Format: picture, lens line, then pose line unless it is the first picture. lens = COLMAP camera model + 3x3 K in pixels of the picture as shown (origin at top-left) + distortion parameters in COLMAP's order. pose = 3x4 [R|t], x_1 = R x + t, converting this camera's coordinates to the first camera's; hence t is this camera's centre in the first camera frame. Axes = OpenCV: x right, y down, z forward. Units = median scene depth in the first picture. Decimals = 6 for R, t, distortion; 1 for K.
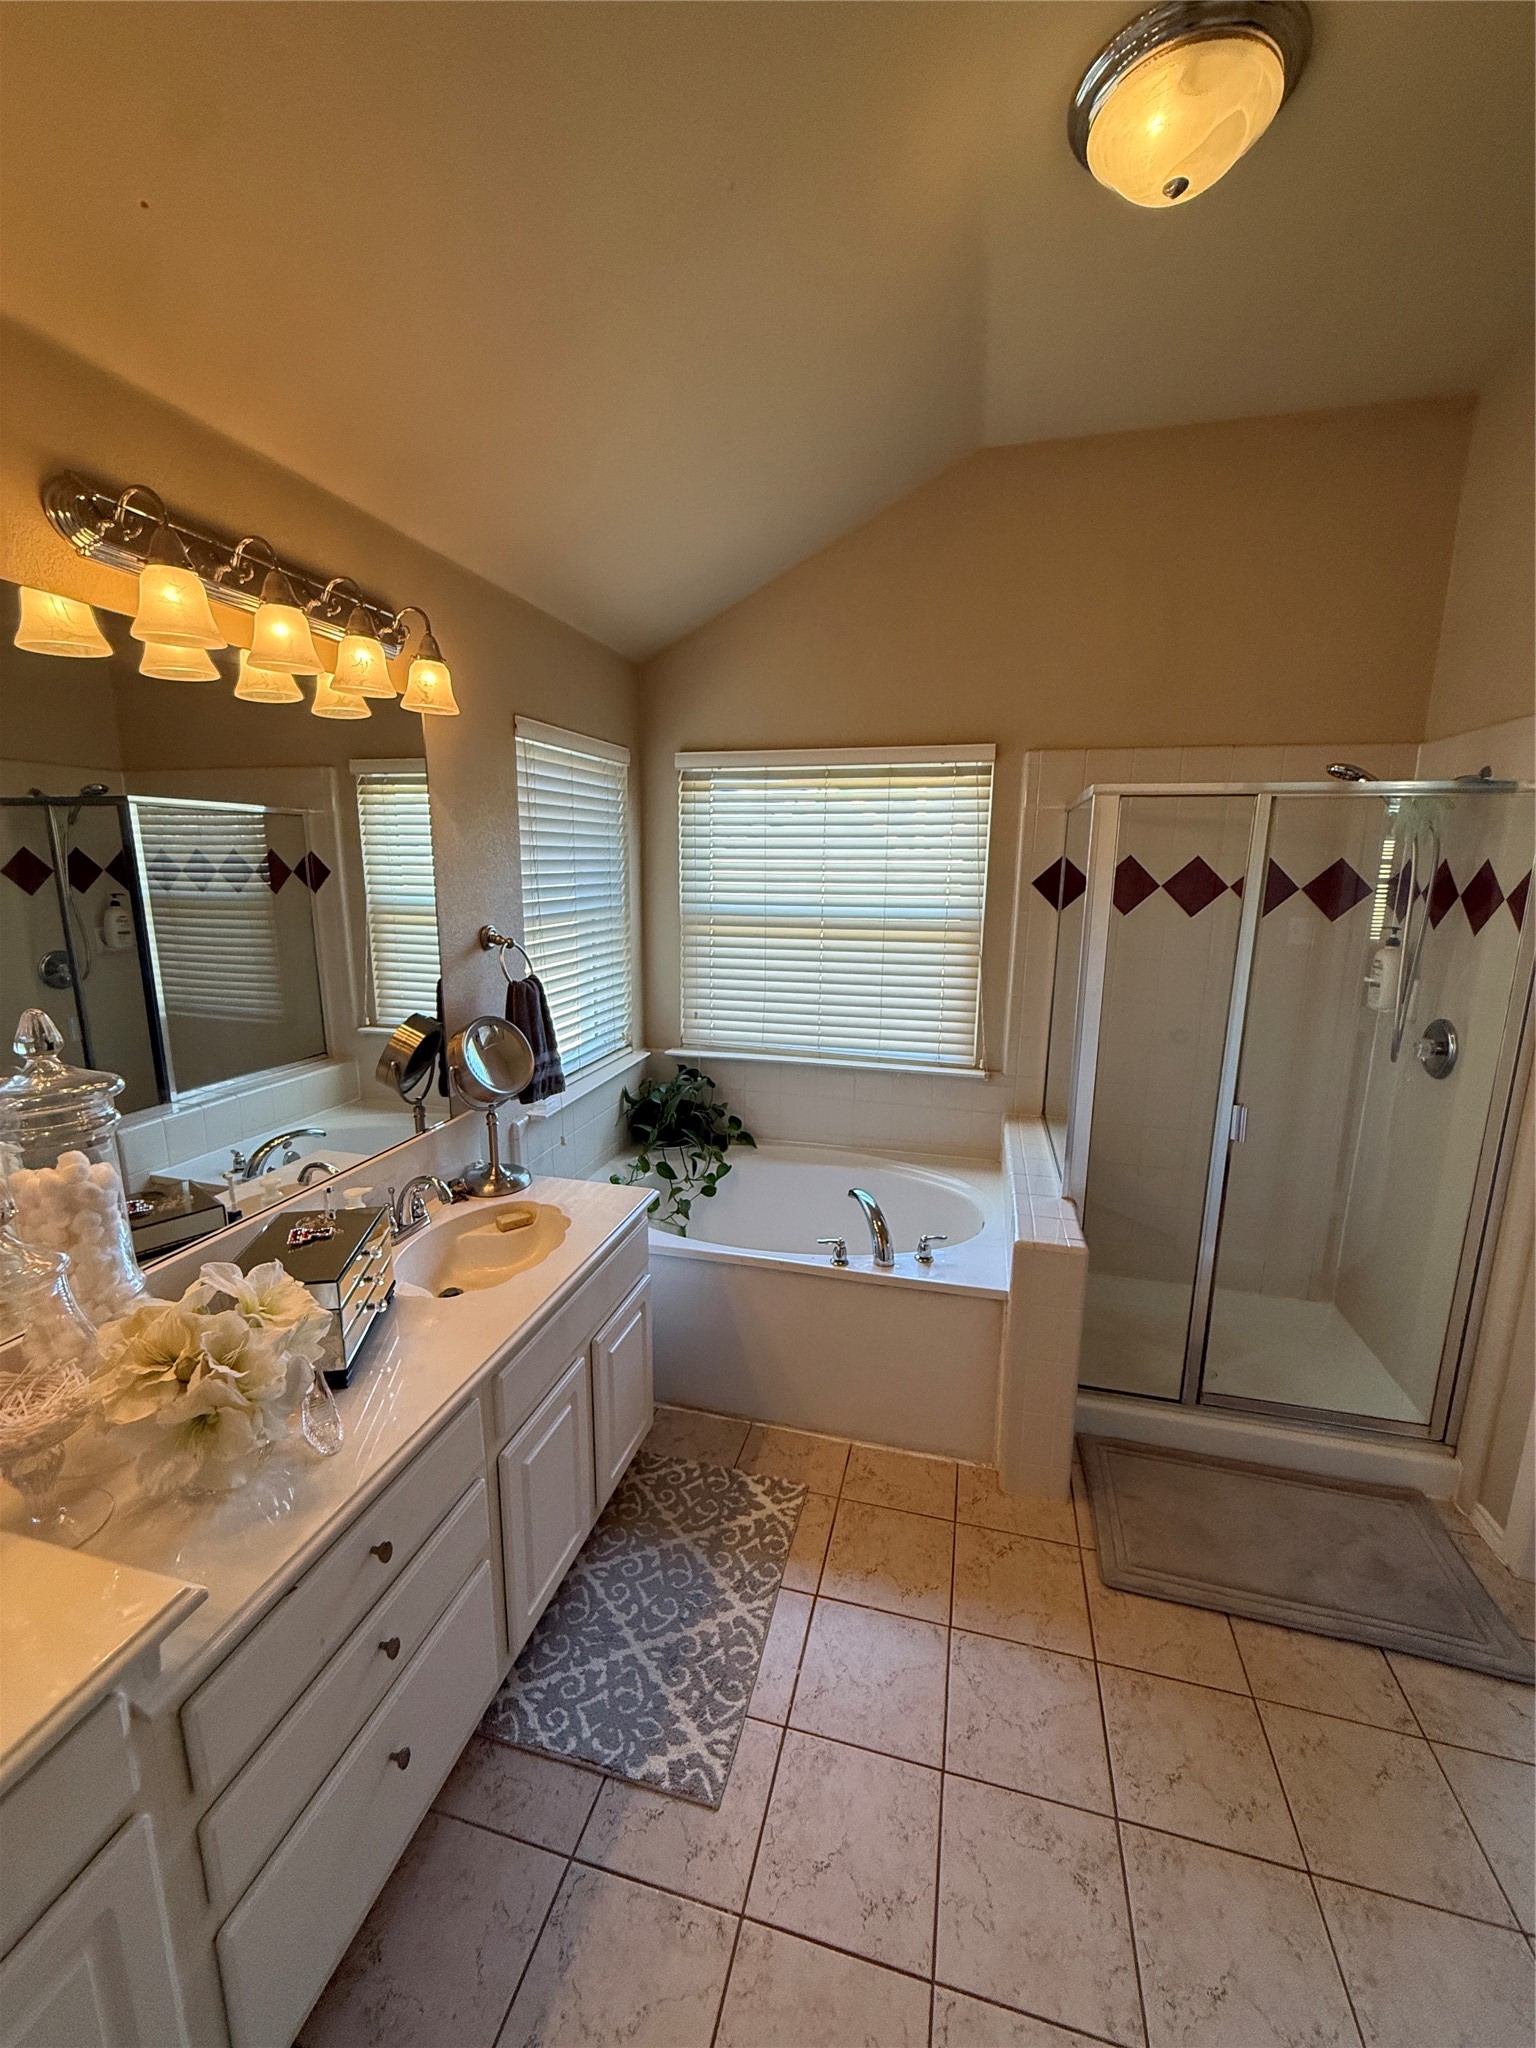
lens RADIAL K [[812.1, 0, 777.1], [0, 812.1, 1022.1], [0, 0, 1]] dist [0.007495, -0.000221]
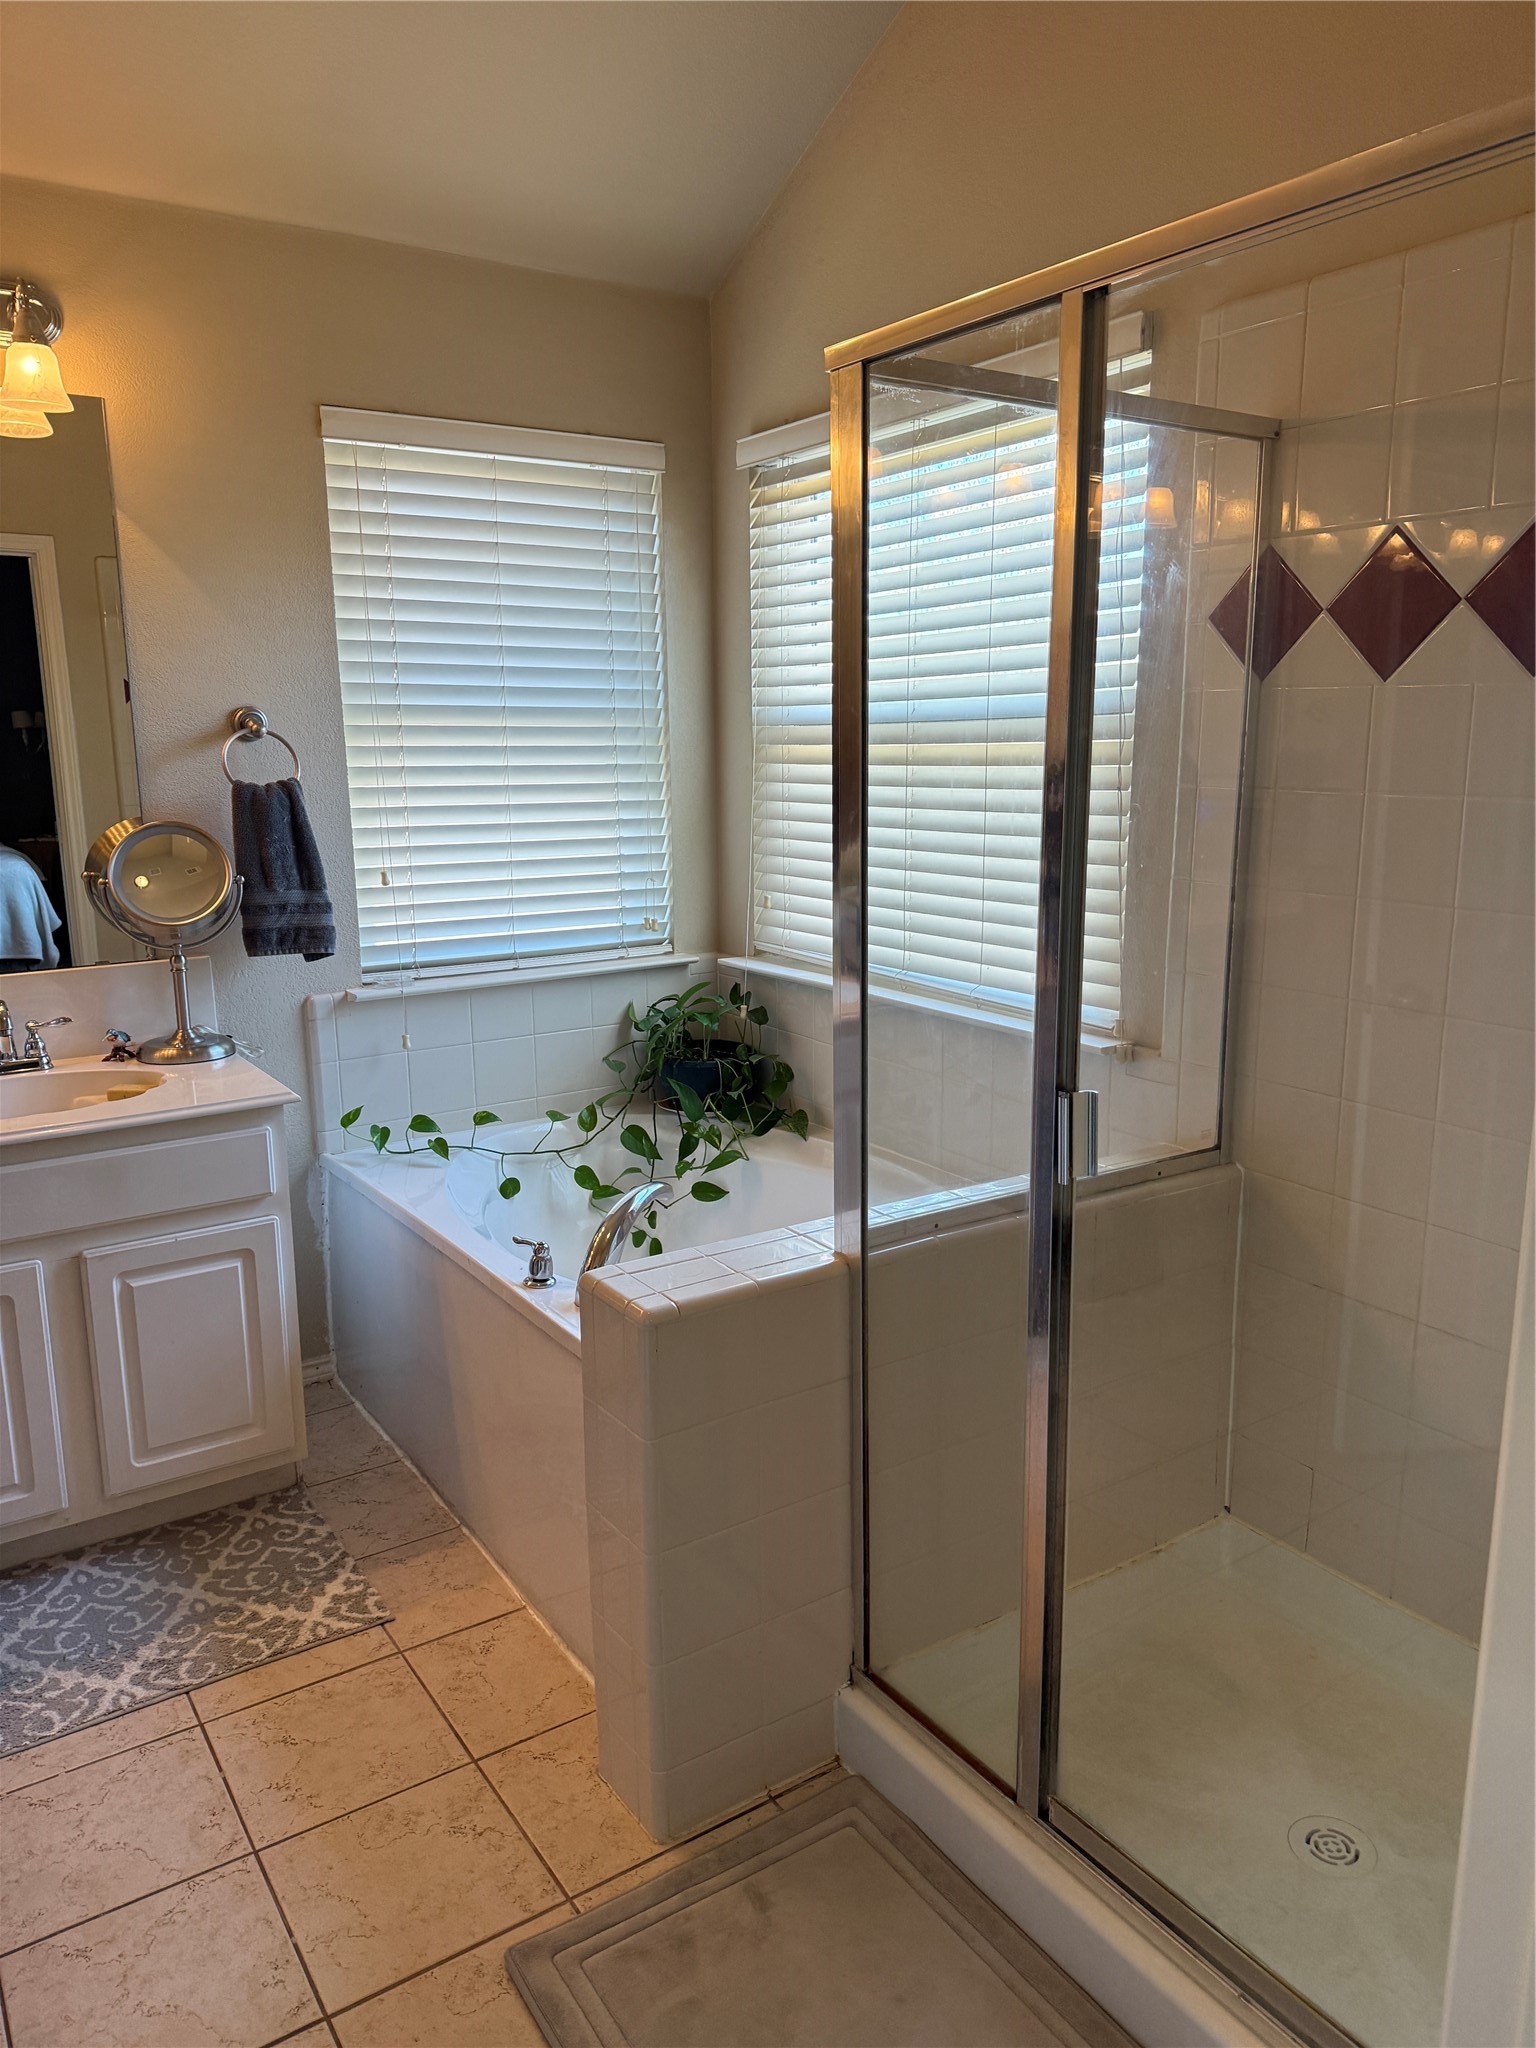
lens RADIAL K [[1443.3, 0, 767.7], [0, 1443.3, 1017.6], [0, 0, 1]] dist [0.032594, -0.044079]
pose [[0.743547, 0.108211, -0.659870, 1.042768], [-0.110658, 0.993125, 0.038171, 0.064567], [0.659464, 0.044638, 0.750410, 0.412576]]
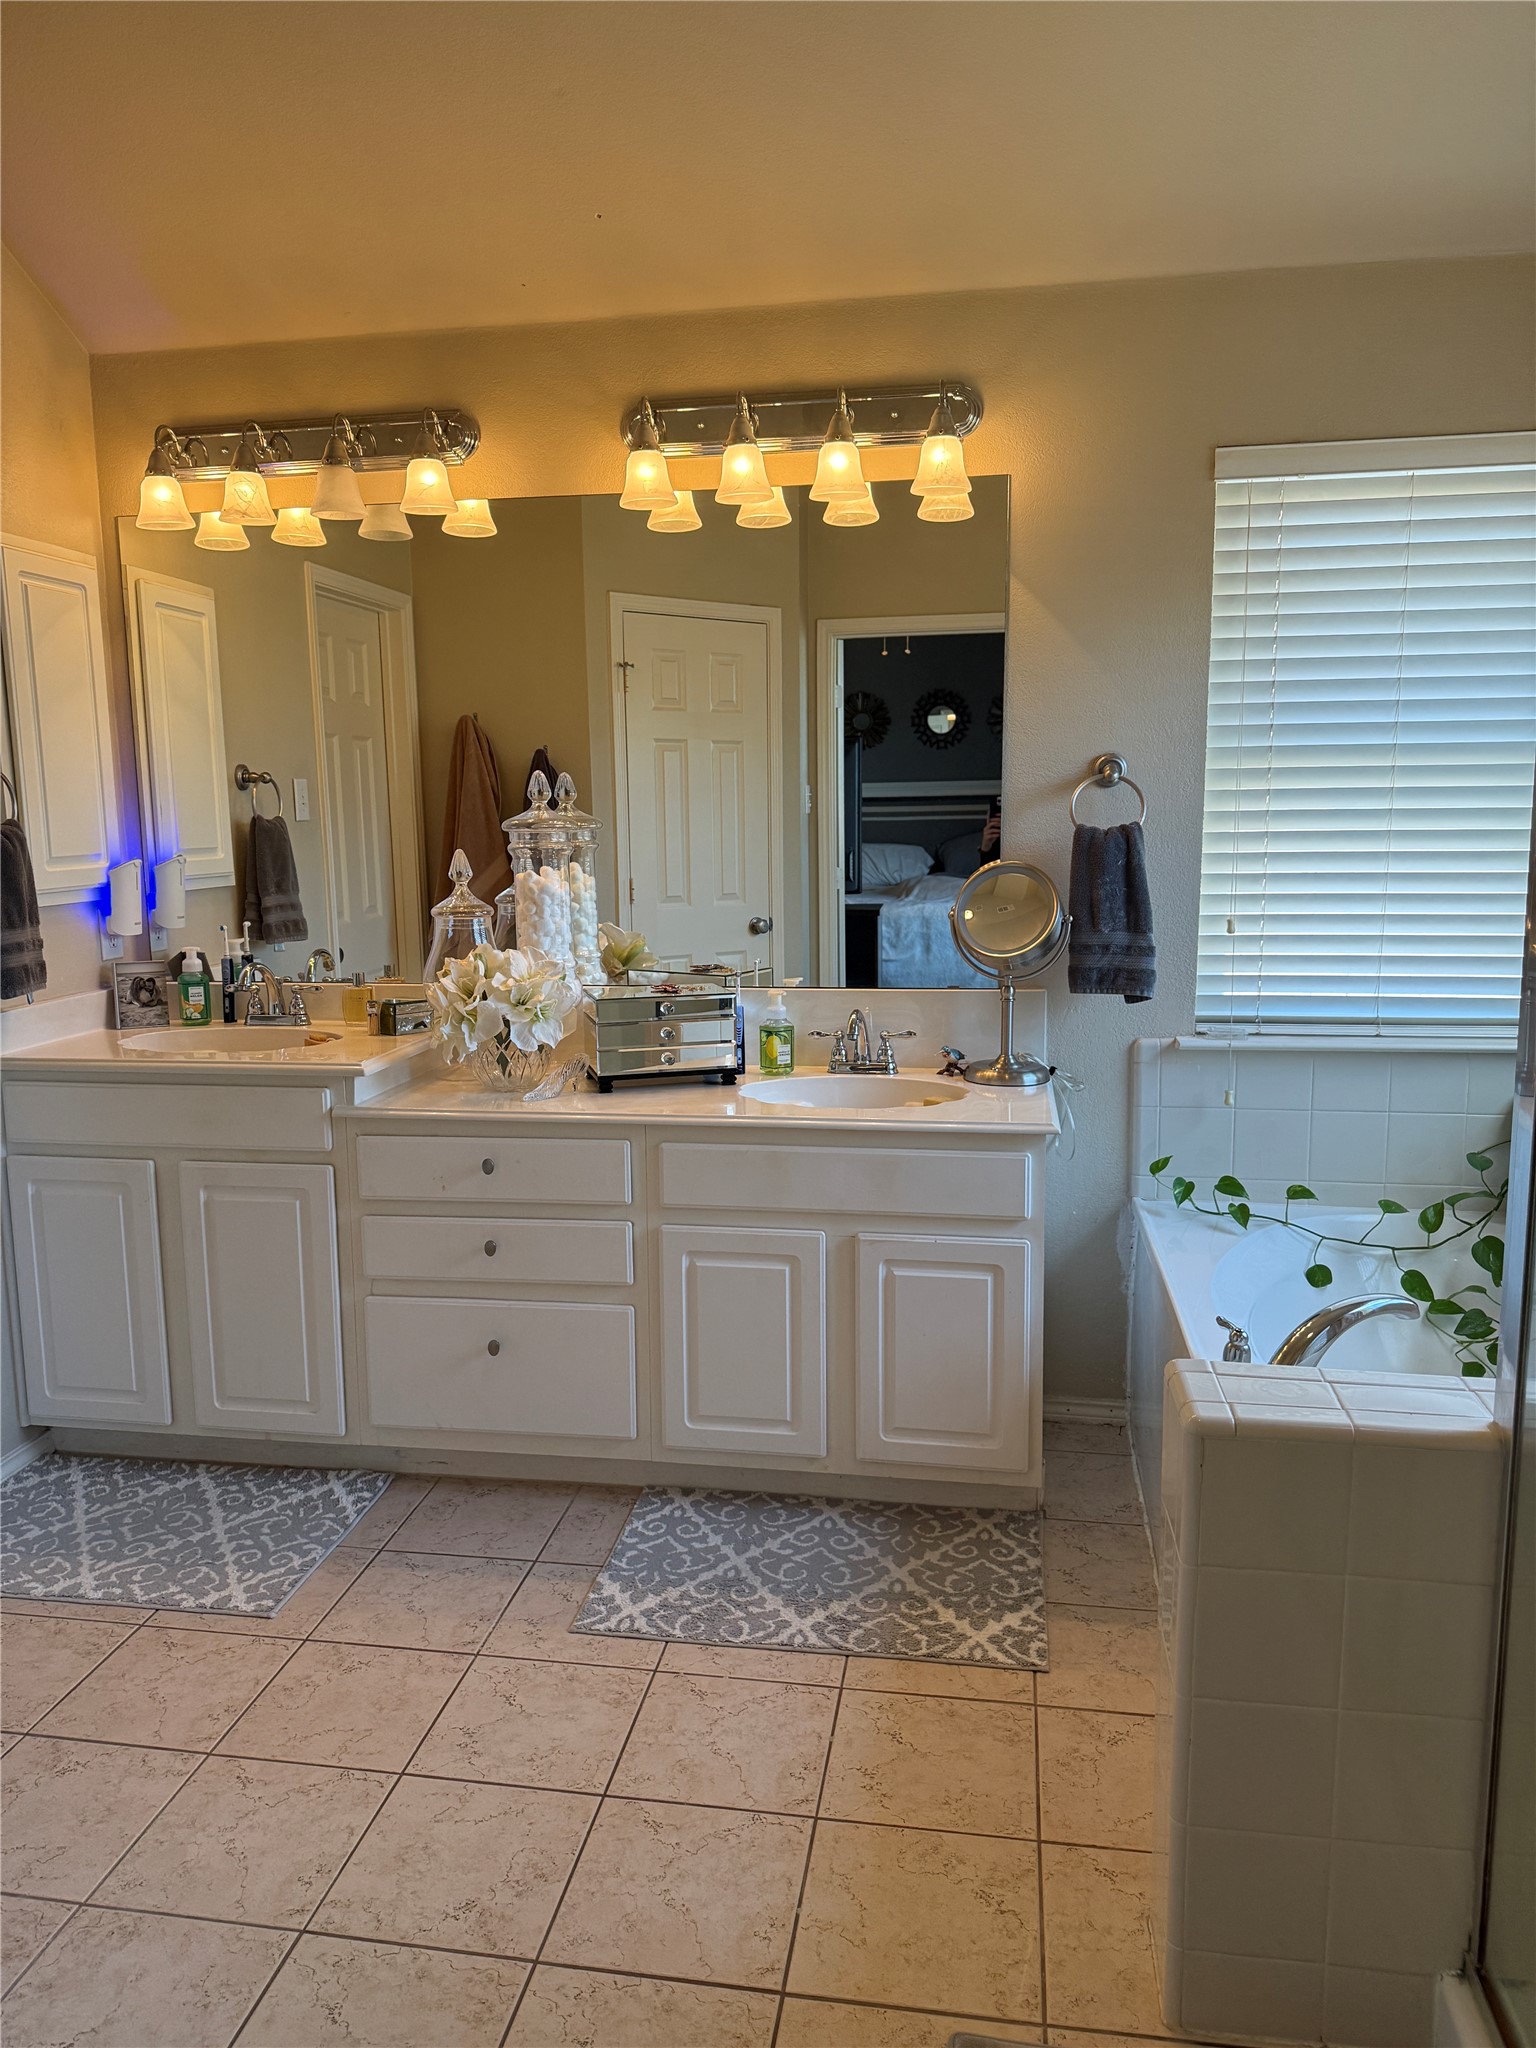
lens RADIAL K [[1443.3, 0, 768.4], [0, 1443.3, 1016.7], [0, 0, 1]] dist [0.032594, -0.044079]
pose [[0.090090, 0.132270, -0.987111, 1.147565], [-0.183789, 0.976327, 0.114051, 0.026712], [0.978829, 0.171145, 0.112267, 0.695701]]
